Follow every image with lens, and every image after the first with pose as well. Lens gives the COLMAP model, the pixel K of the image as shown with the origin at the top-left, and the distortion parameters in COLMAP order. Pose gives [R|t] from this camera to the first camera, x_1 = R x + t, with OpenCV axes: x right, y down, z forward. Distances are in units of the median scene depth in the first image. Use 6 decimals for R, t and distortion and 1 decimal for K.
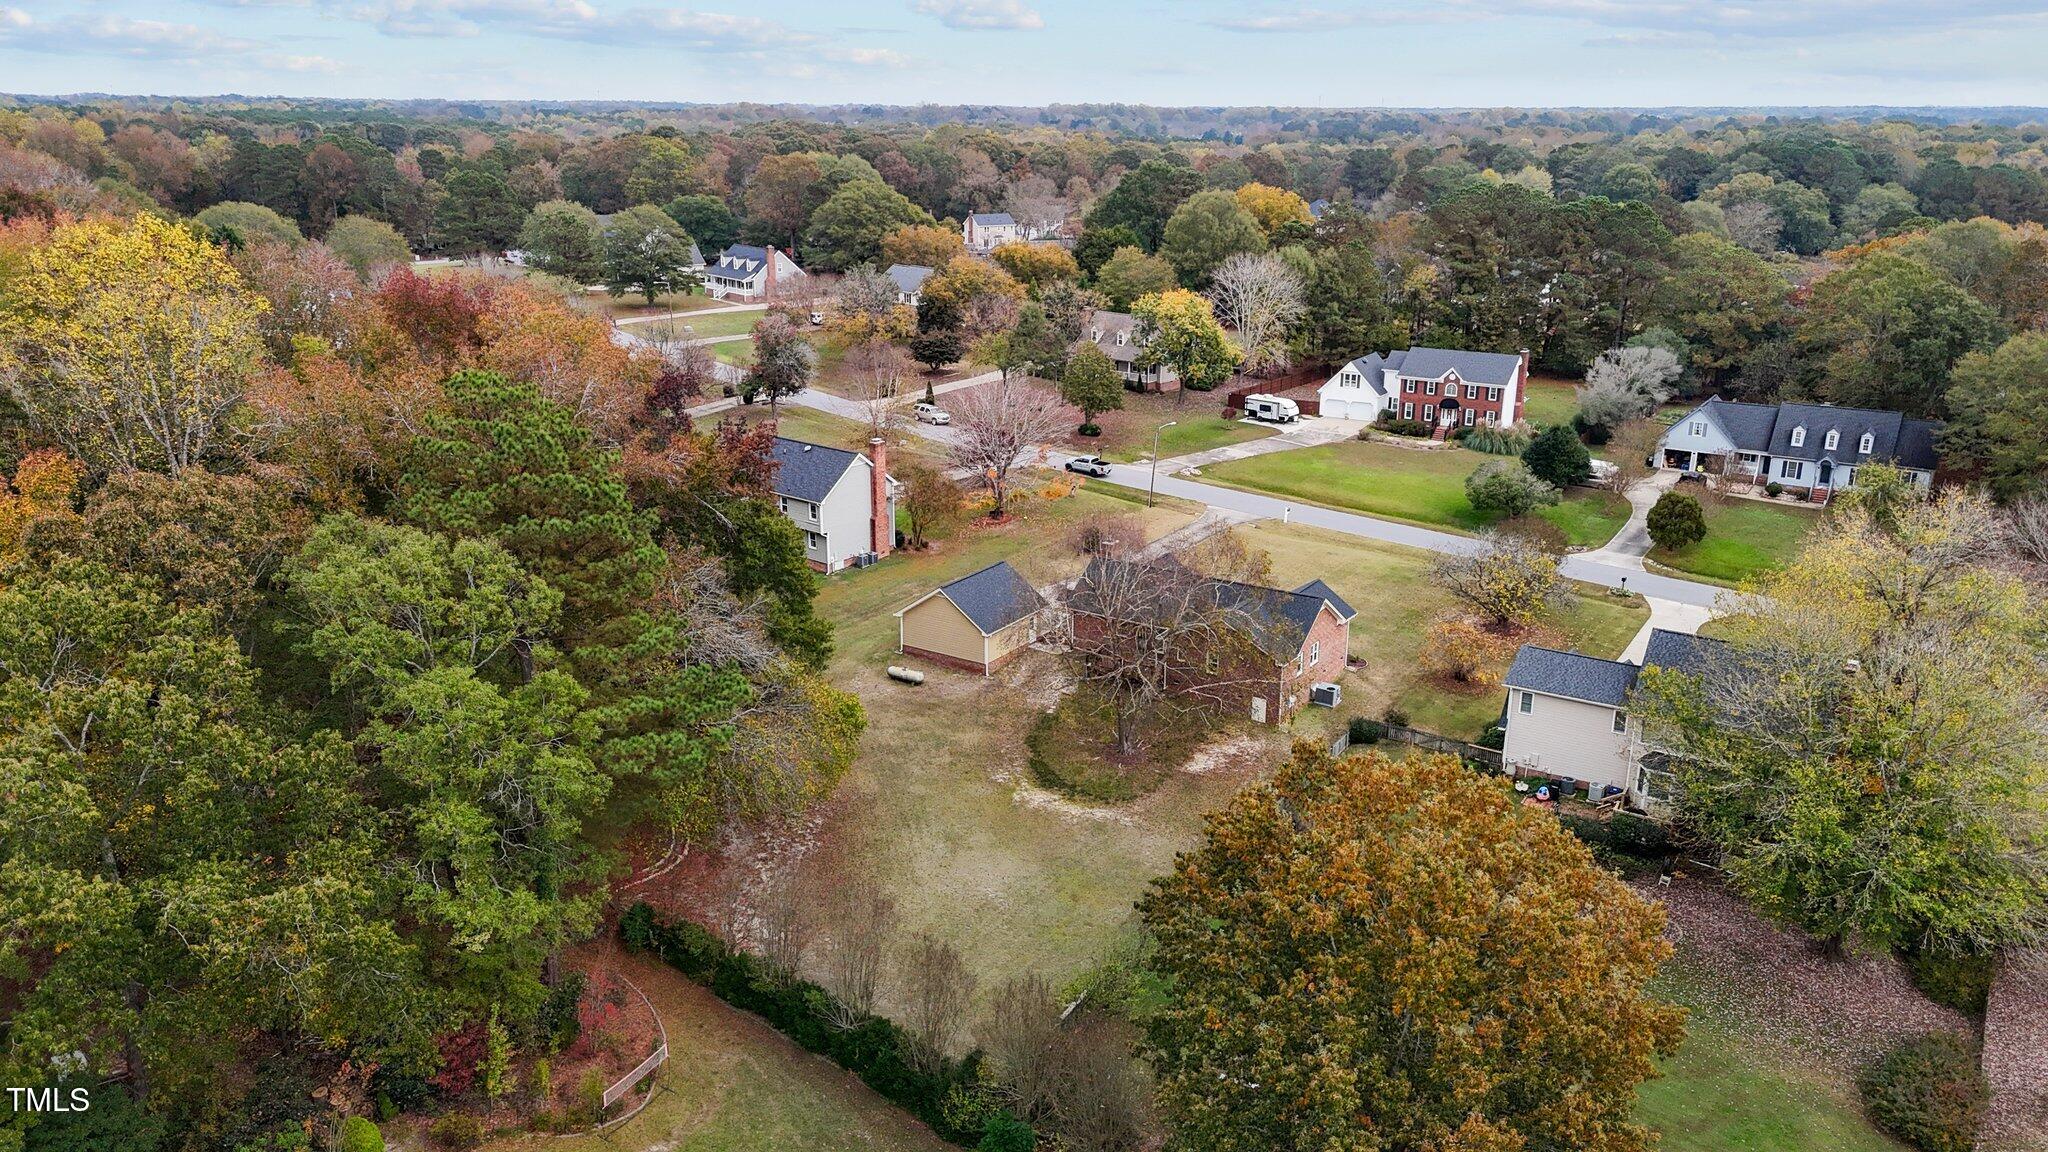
lens RADIAL K [[1492.7, 0, 1024.0], [0, 1492.7, 576.0], [0, 0, 1]] dist [0.102824, -0.115893]
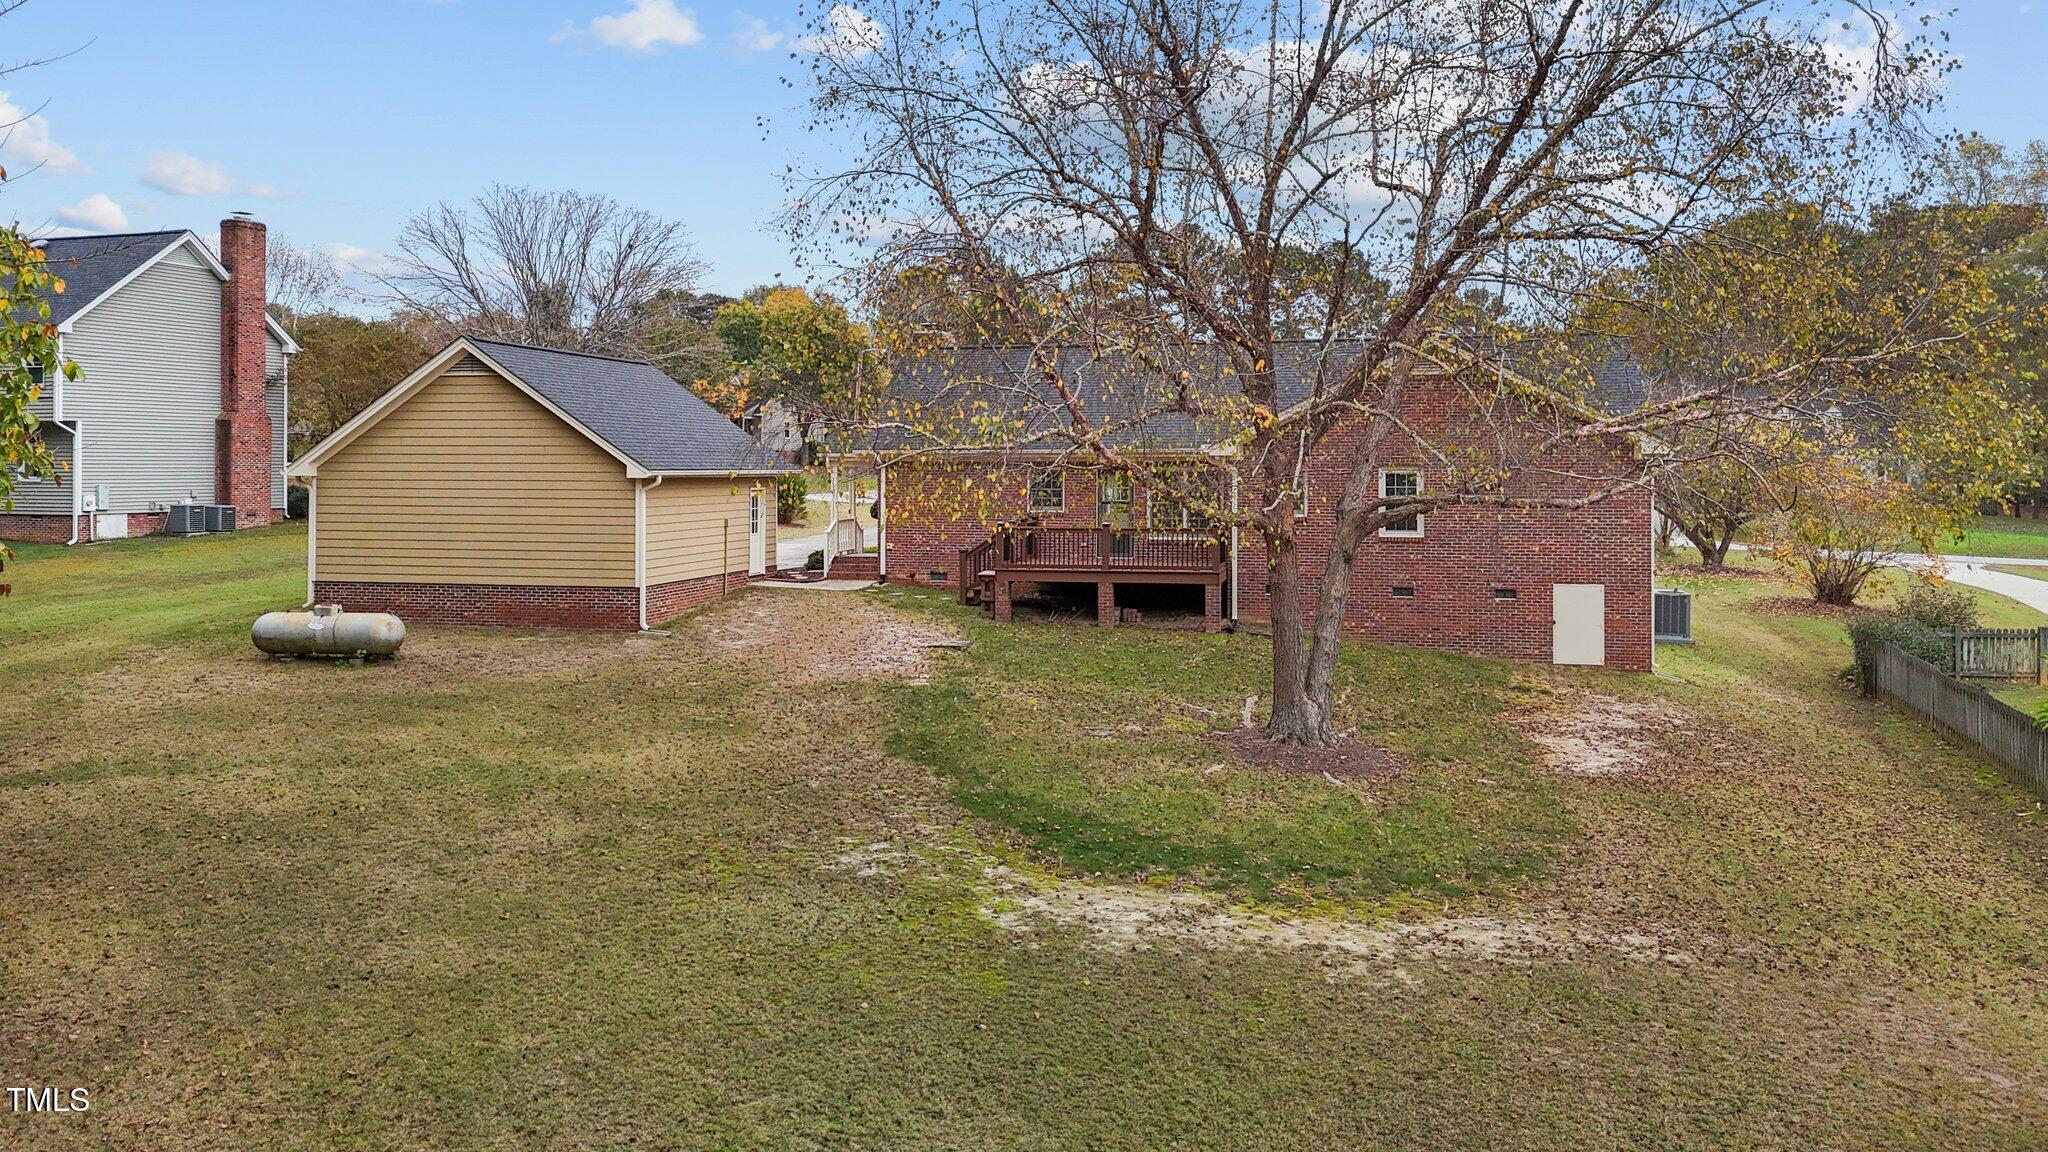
lens RADIAL K [[1518.1, 0, 1017.0], [0, 1518.1, 535.8], [0, 0, 1]] dist [0.041106, 0.002837]
pose [[0.936640, -0.019400, 0.349756, -0.059793], [0.111379, 0.963143, -0.244849, 0.129436], [-0.332115, 0.268291, 0.904279, 0.711624]]
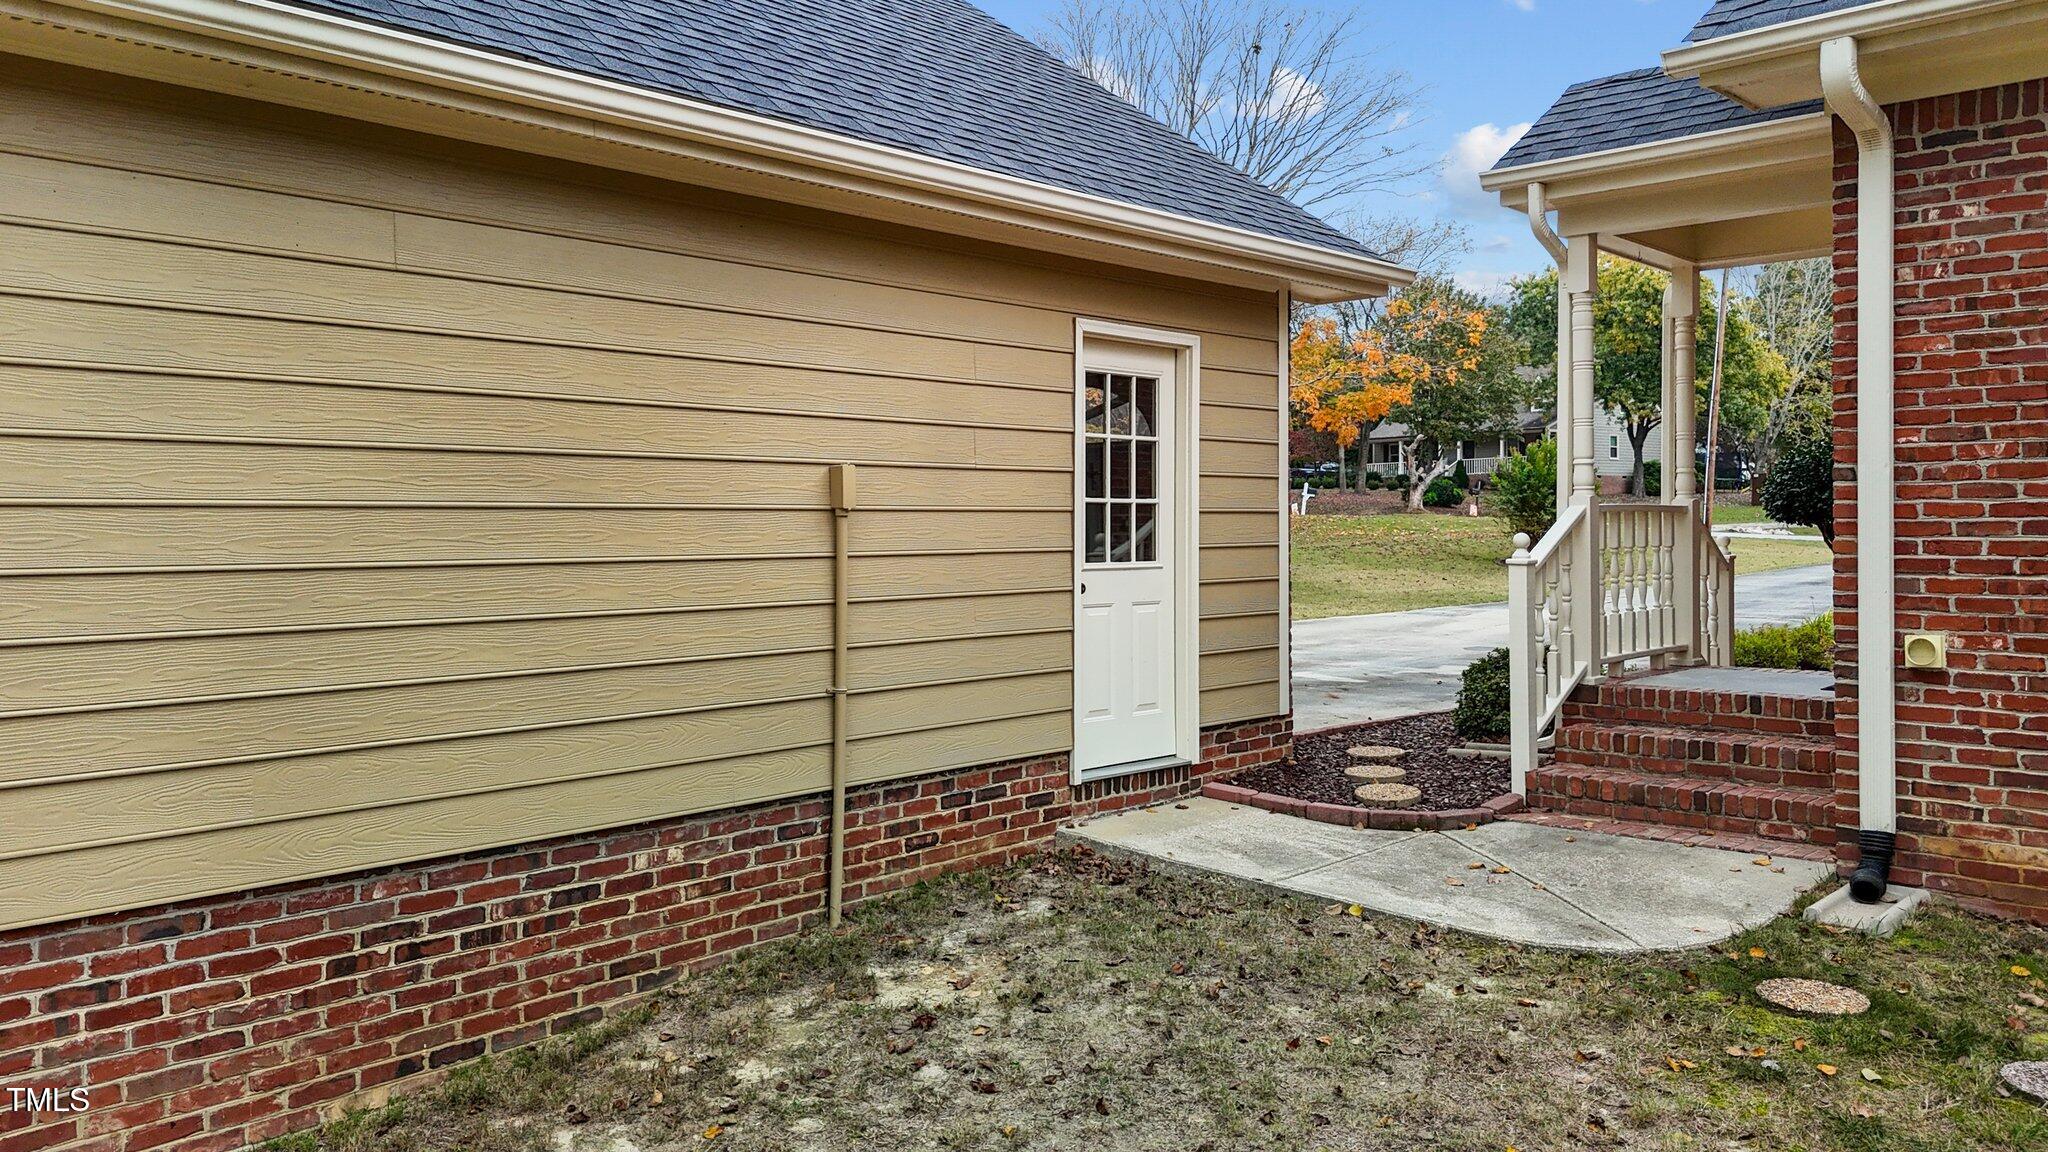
lens RADIAL K [[1532.0, 0, 1020.5], [0, 1532.0, 528.5], [0, 0, 1]] dist [0.049406, -0.006260]
pose [[0.985737, -0.011910, -0.167874, 0.012939], [-0.039105, 0.953983, -0.297301, 0.056041], [0.163690, 0.299625, 0.939910, 0.981134]]
